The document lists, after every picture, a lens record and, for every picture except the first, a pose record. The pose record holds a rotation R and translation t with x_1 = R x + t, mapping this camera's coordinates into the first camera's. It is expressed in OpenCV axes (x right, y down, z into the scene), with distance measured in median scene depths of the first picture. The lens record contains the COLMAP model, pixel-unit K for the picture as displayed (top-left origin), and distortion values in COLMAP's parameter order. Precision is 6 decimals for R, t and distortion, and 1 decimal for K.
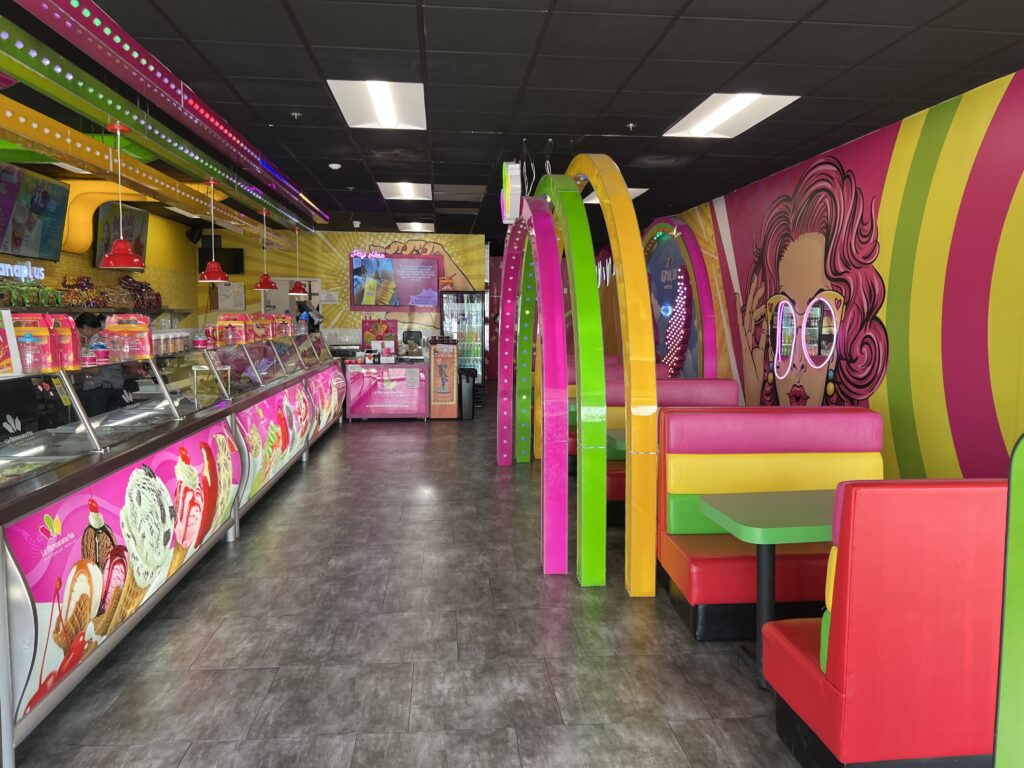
lens RADIAL K [[772.3, 0, 509.9], [0, 772.3, 386.5], [0, 0, 1]] dist [0.049765, -0.053765]
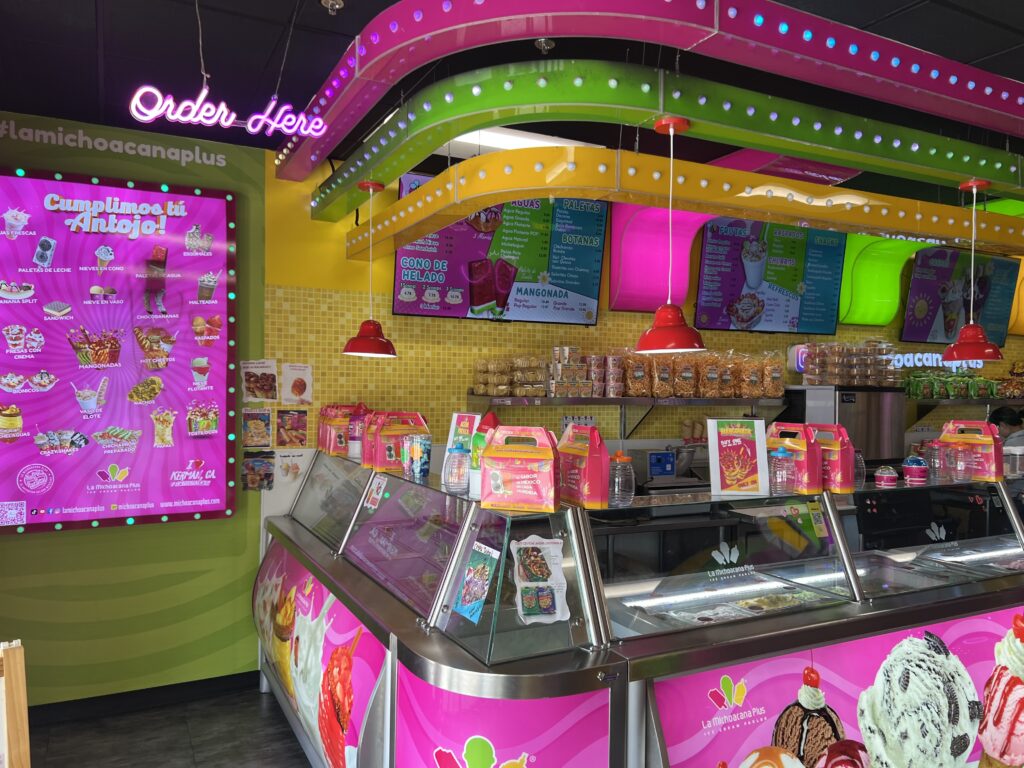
lens RADIAL K [[772.3, 0, 509.9], [0, 772.3, 386.5], [0, 0, 1]] dist [0.049765, -0.053765]
pose [[0.380467, 0.000135, -0.924794, 0.032653], [-0.093725, 0.994857, -0.038414, -0.036852], [0.920033, 0.101292, 0.378523, 0.195433]]
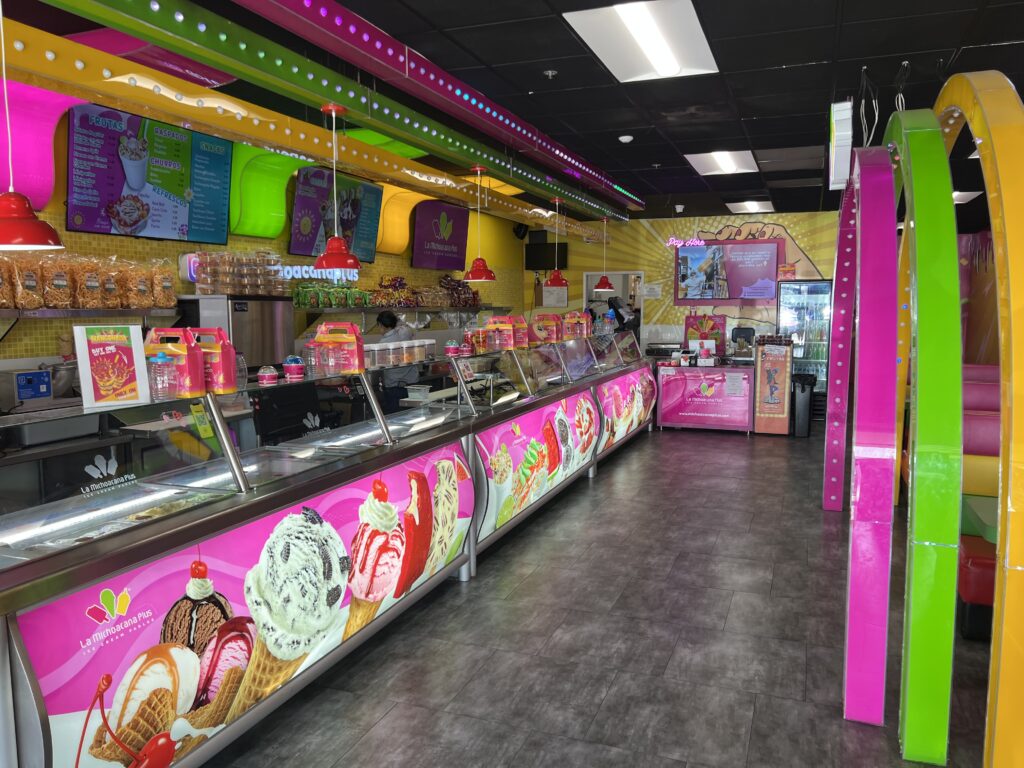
lens RADIAL K [[771.7, 0, 517.9], [0, 771.7, 389.3], [0, 0, 1]] dist [0.066225, -0.077236]
pose [[0.900969, 0.040157, -0.432022, 0.049823], [-0.032901, 0.999164, 0.024259, -0.030672], [0.432635, -0.007643, 0.901537, 0.202794]]
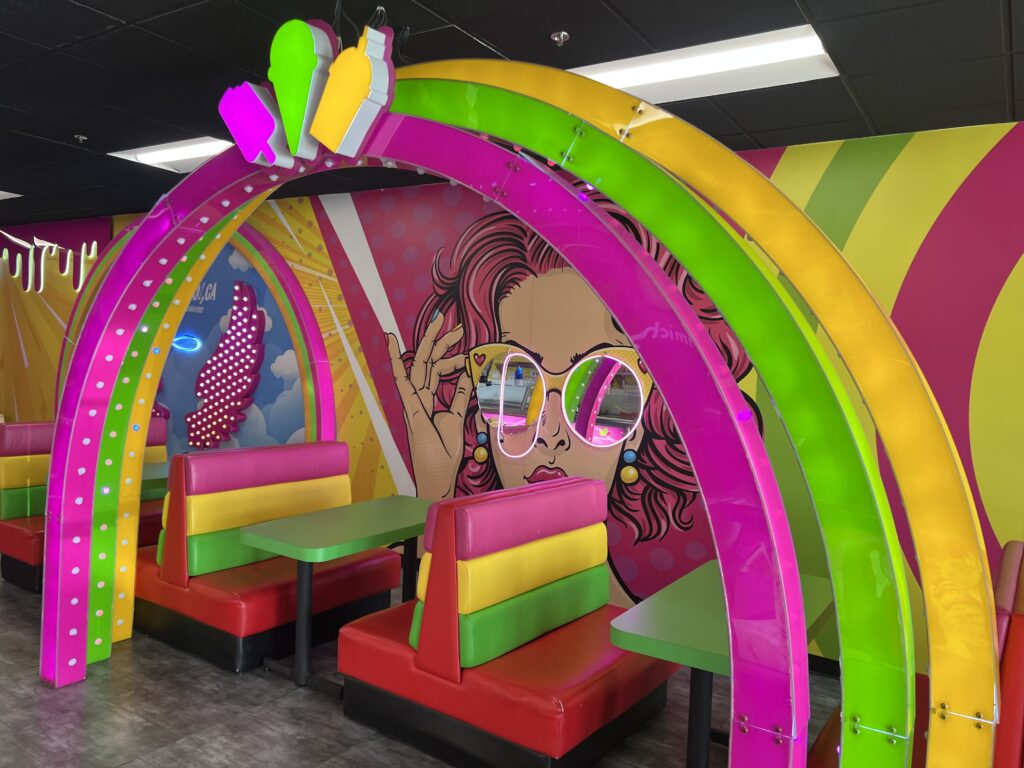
lens RADIAL K [[772.3, 0, 509.9], [0, 772.3, 386.5], [0, 0, 1]] dist [0.049765, -0.053765]
pose [[0.626519, -0.005379, 0.779387, -0.246634], [0.025451, 0.999584, -0.013560, -0.074024], [-0.778990, 0.028332, 0.626396, 0.588293]]
